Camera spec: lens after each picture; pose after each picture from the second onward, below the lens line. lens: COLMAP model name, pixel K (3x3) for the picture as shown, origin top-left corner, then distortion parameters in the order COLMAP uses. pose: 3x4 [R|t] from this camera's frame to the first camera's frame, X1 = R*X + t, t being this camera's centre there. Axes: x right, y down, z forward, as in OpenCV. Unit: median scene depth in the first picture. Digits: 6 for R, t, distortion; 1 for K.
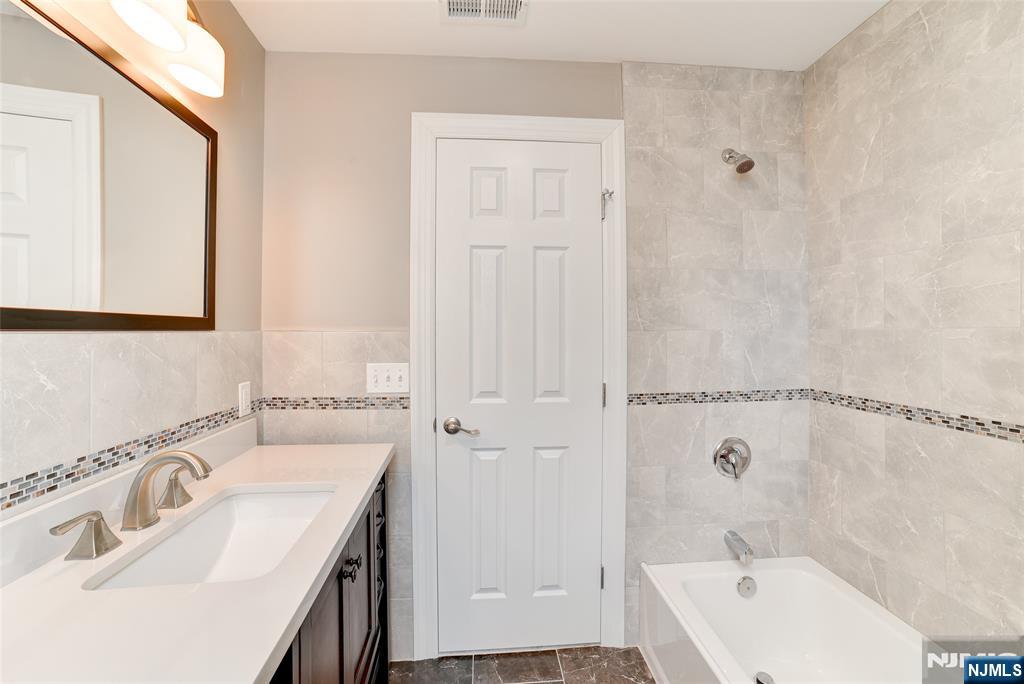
lens RADIAL K [[405.9, 0, 508.8], [0, 405.9, 336.9], [0, 0, 1]] dist [-0.040517, 0.012276]
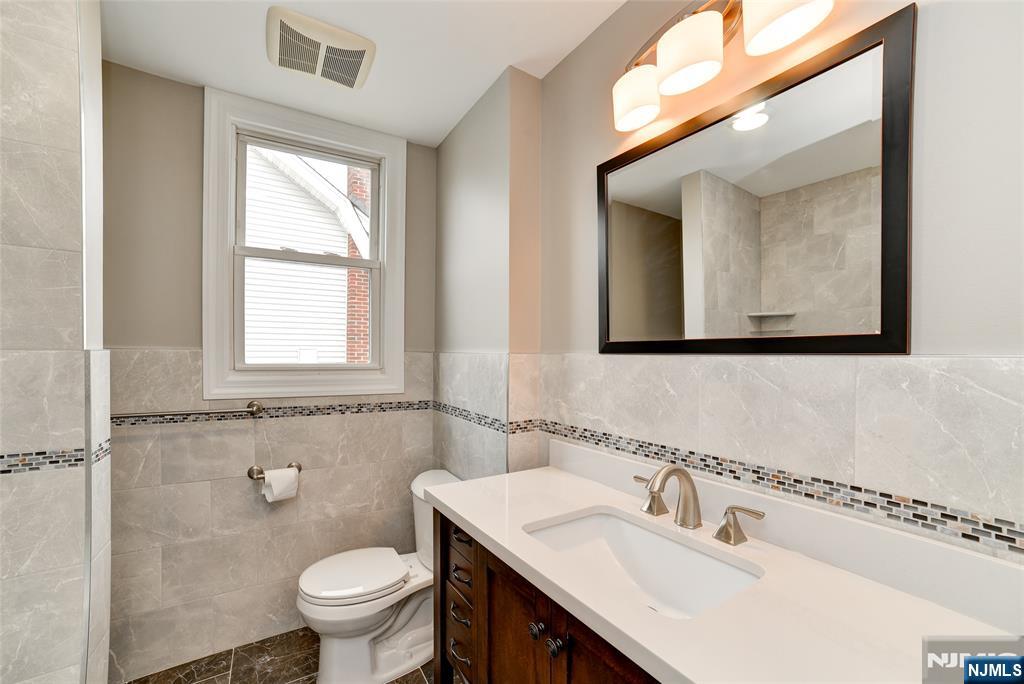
lens RADIAL K [[405.9, 0, 512.2], [0, 405.9, 345.9], [0, 0, 1]] dist [-0.040517, 0.012276]
pose [[-0.890677, -0.003894, -0.454620, 0.043597], [-0.002520, 0.999990, -0.003630, -0.031828], [0.454630, -0.002087, -0.890678, 1.598914]]
